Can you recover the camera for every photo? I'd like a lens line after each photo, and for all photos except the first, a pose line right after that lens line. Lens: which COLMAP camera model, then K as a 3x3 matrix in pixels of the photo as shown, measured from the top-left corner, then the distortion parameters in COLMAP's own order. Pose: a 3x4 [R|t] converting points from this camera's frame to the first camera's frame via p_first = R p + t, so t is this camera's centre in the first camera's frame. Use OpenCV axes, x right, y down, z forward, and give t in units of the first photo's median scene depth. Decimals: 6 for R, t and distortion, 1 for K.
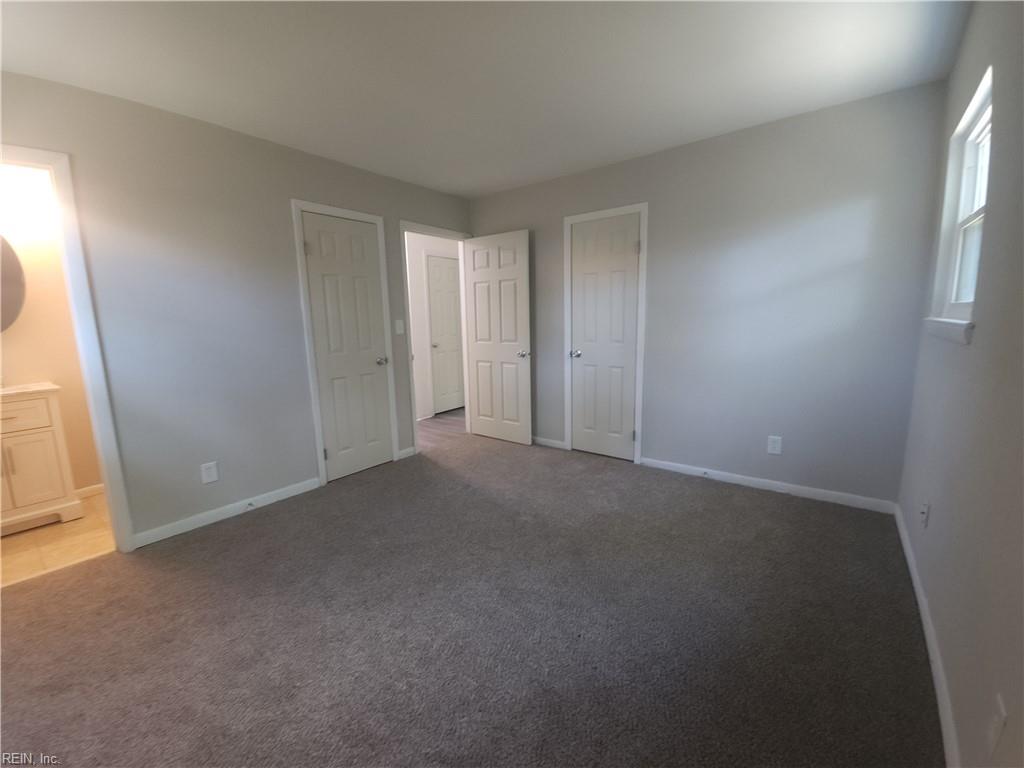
lens RADIAL K [[419.8, 0, 512.3], [0, 419.8, 379.7], [0, 0, 1]] dist [0.022931, -0.014640]
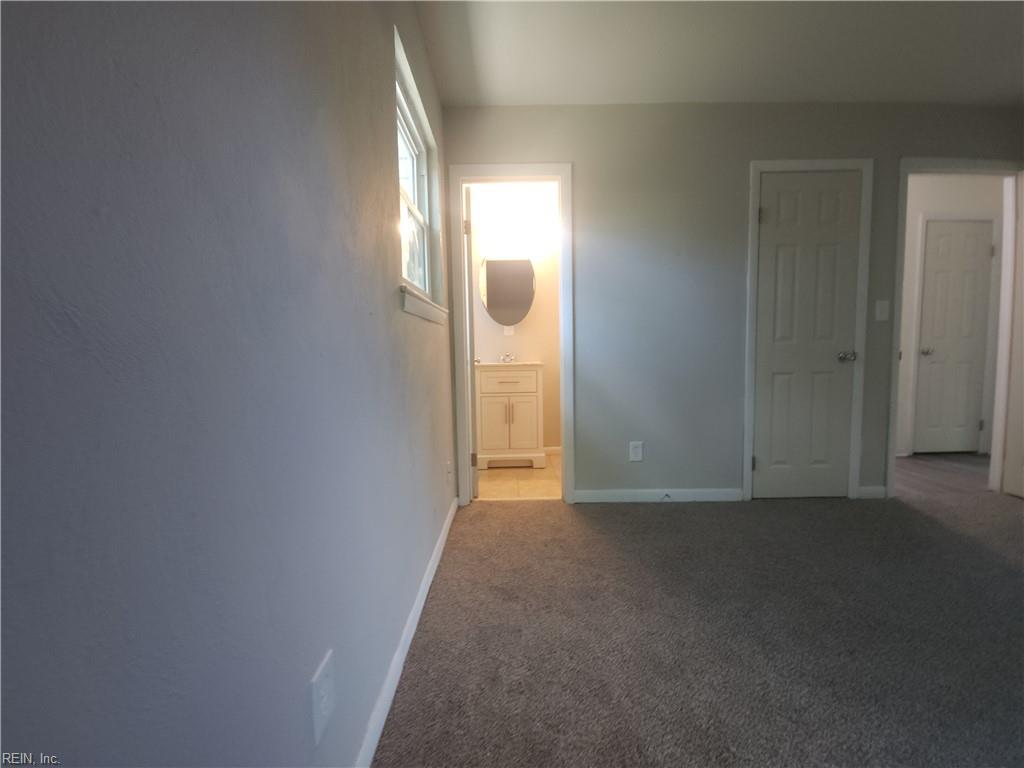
lens RADIAL K [[419.8, 0, 512.3], [0, 419.8, 379.7], [0, 0, 1]] dist [0.022931, -0.014640]
pose [[0.622333, 0.069523, -0.779659, -0.117225], [-0.117400, 0.993071, -0.005157, 0.082882], [0.773898, 0.094742, 0.626183, 0.114899]]
